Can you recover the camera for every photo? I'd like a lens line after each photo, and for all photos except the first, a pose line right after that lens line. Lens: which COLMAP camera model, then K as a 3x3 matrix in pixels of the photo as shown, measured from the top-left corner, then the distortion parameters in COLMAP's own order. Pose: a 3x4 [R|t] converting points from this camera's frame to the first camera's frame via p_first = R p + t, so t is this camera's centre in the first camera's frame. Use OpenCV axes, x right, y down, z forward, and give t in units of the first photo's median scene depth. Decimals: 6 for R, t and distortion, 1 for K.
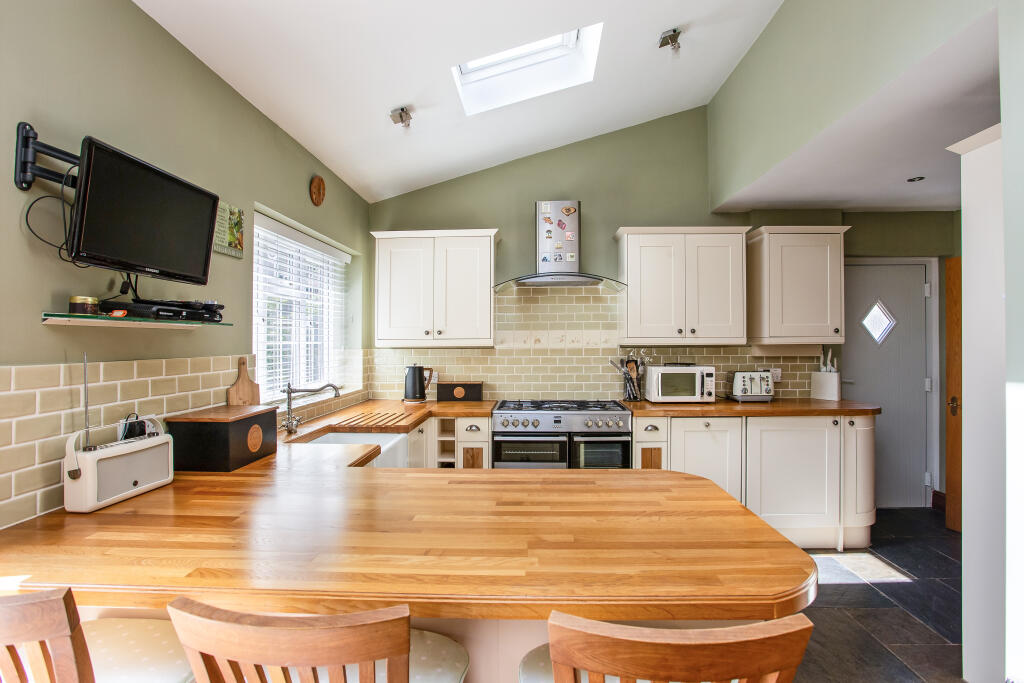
lens RADIAL K [[515.2, 0, 514.9], [0, 515.2, 341.1], [0, 0, 1]] dist [-0.004769, -0.000314]
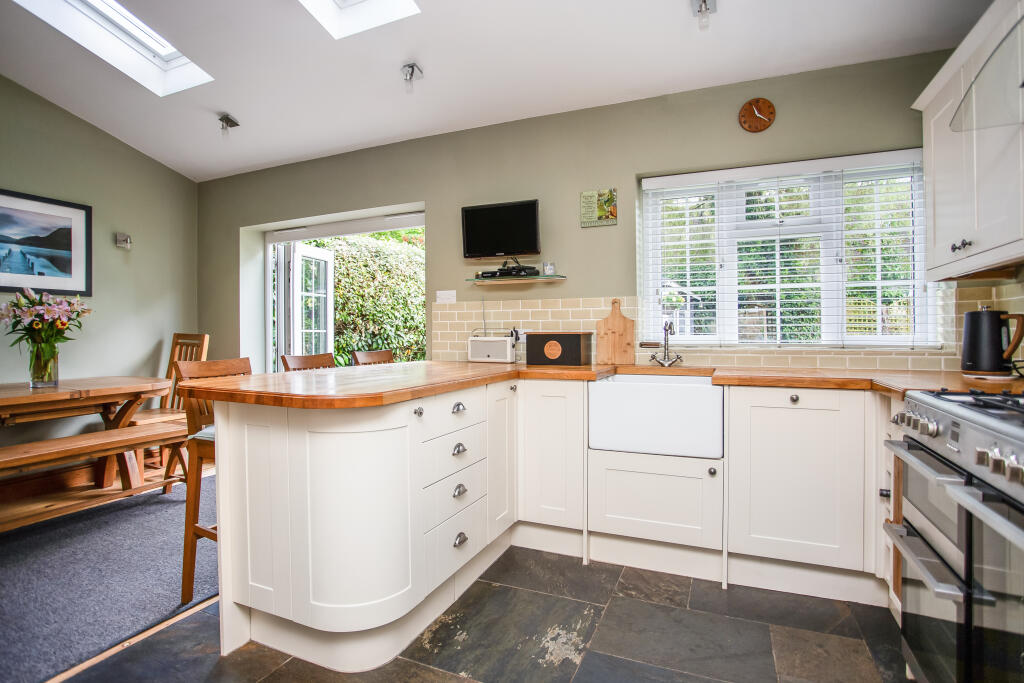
lens RADIAL K [[515.2, 0, 512.7], [0, 515.2, 337.9], [0, 0, 1]] dist [-0.004769, -0.000314]
pose [[-0.346122, 0.003858, -0.938182, 0.845911], [0.002853, 0.999991, 0.003060, 0.133659], [0.938185, -0.001618, -0.346130, 1.258227]]
